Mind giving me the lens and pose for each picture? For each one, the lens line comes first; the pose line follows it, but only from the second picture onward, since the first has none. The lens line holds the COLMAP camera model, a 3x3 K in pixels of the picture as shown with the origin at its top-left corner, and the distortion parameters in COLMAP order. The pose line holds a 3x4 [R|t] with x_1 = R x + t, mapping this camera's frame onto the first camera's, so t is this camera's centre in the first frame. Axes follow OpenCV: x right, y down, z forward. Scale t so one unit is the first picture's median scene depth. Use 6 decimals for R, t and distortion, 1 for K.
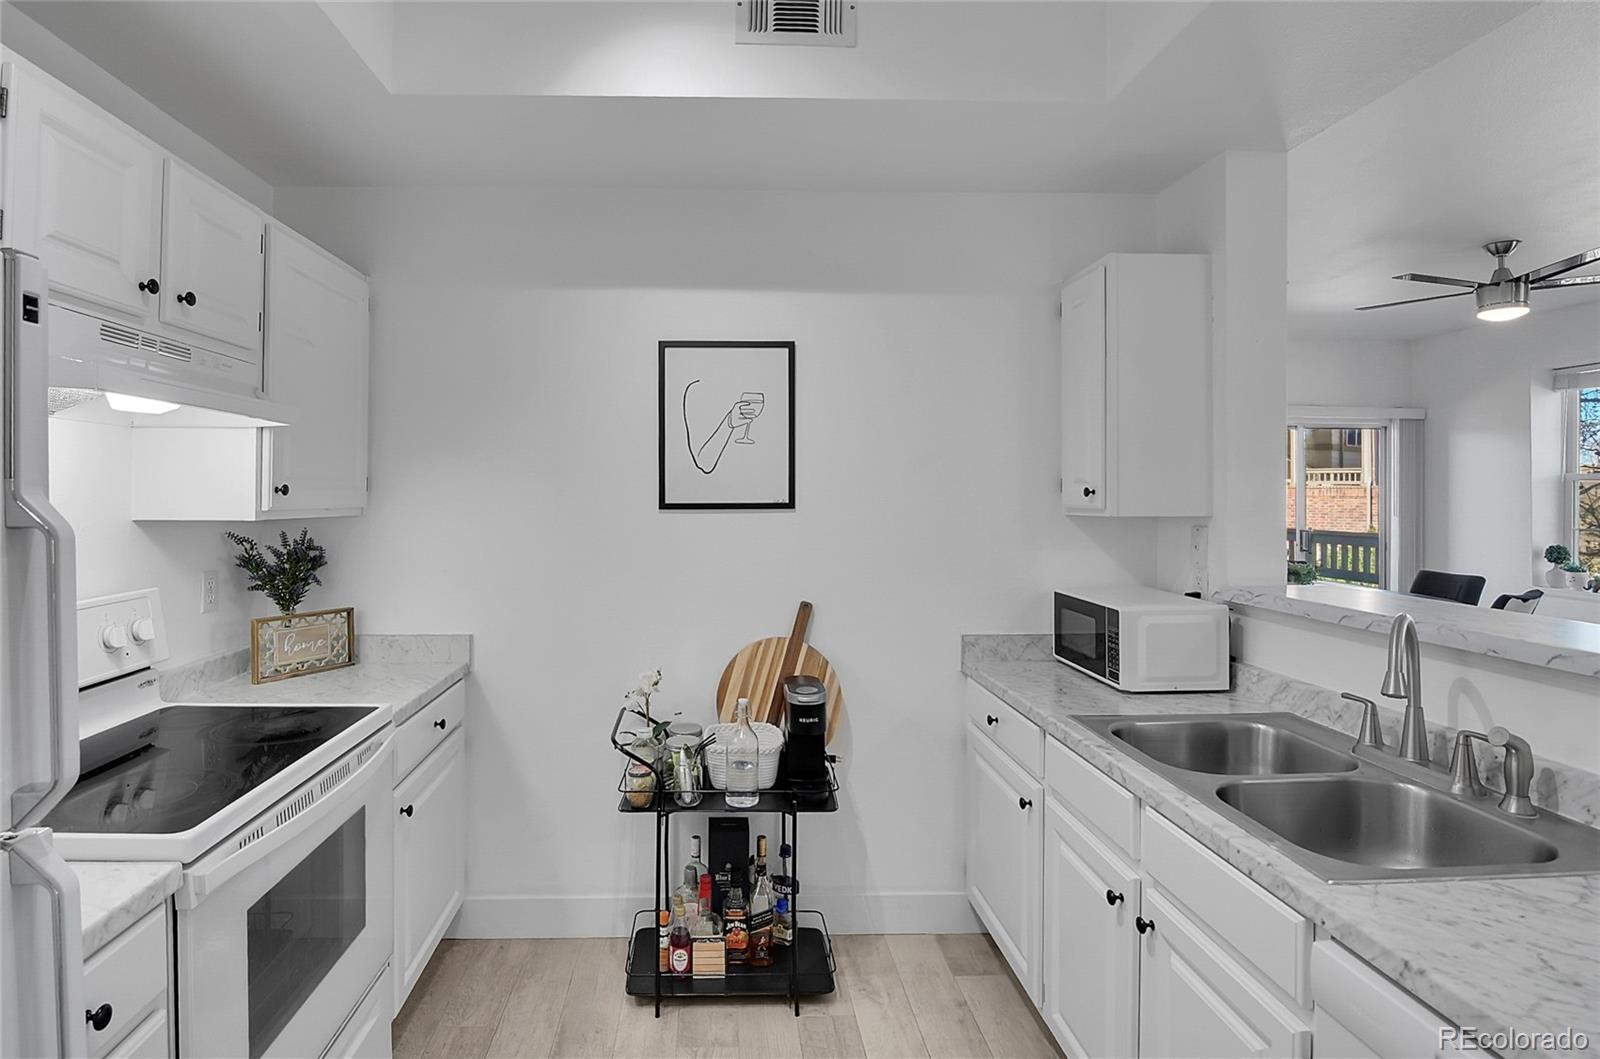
lens RADIAL K [[802.3, 0, 739.3], [0, 802.3, 487.0], [0, 0, 1]] dist [-0.008644, -0.004825]
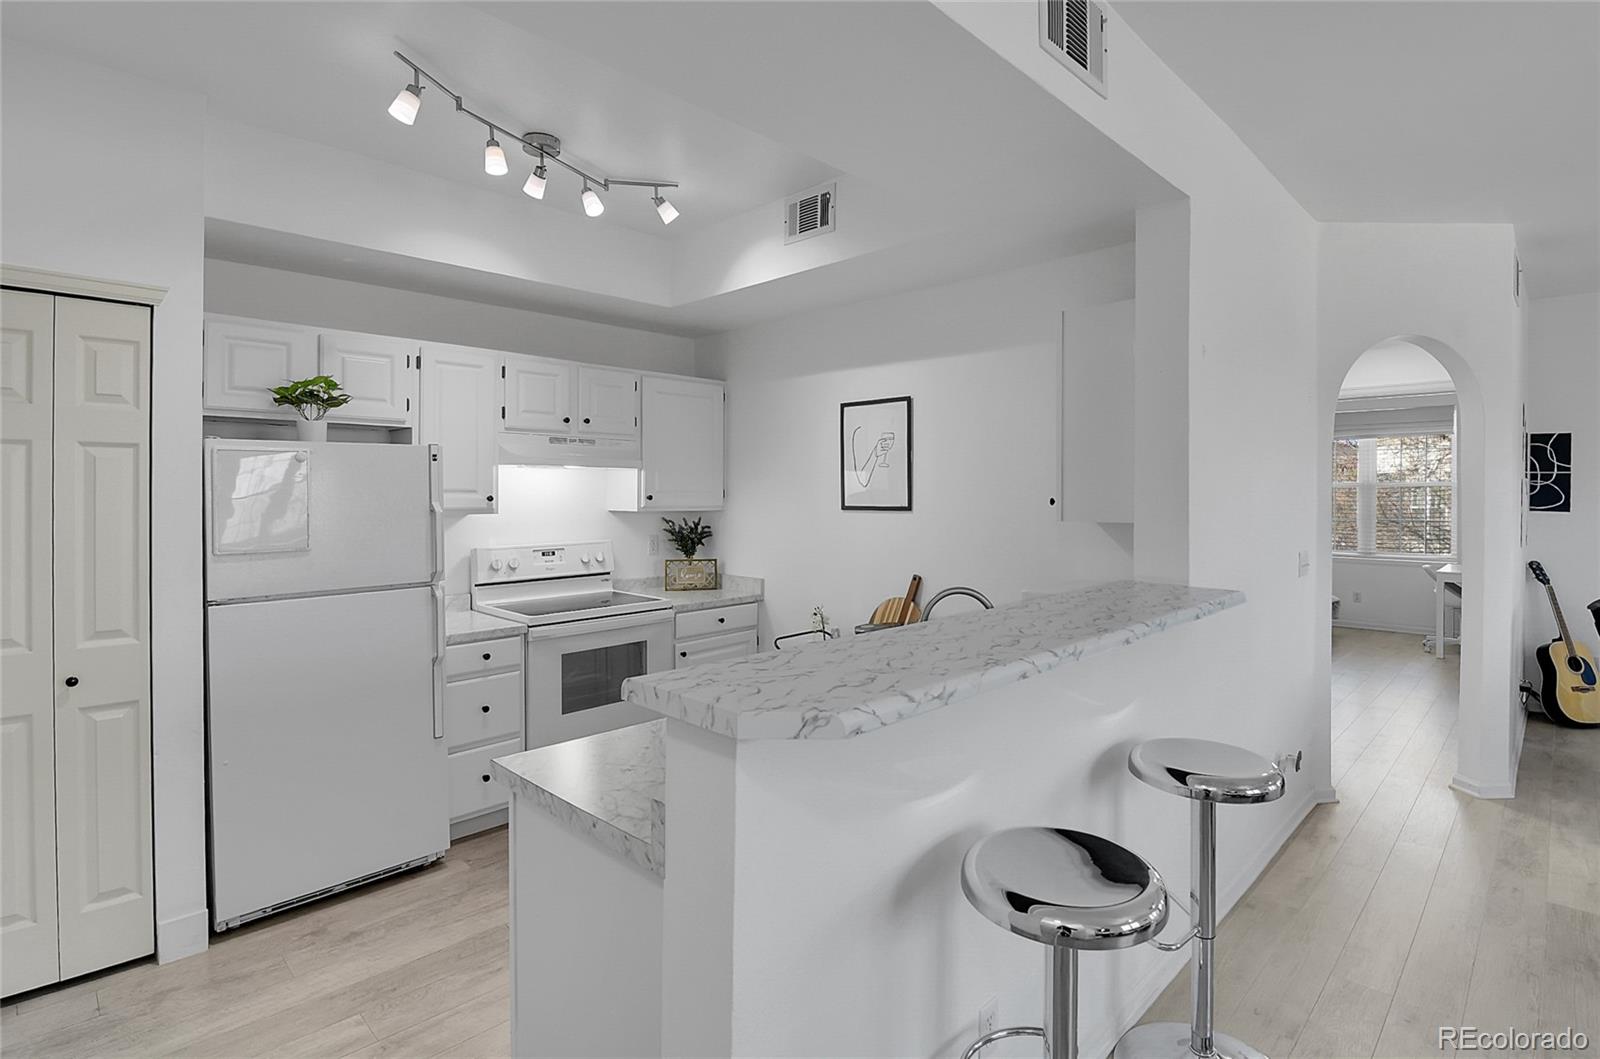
lens RADIAL K [[782.1, 0, 810.3], [0, 782.1, 497.0], [0, 0, 1]] dist [-0.010924, -0.006238]
pose [[0.698056, 0.004727, -0.716028, 1.013247], [0.005434, 0.999914, 0.011899, -0.016722], [0.716023, -0.012197, 0.697971, -0.131773]]
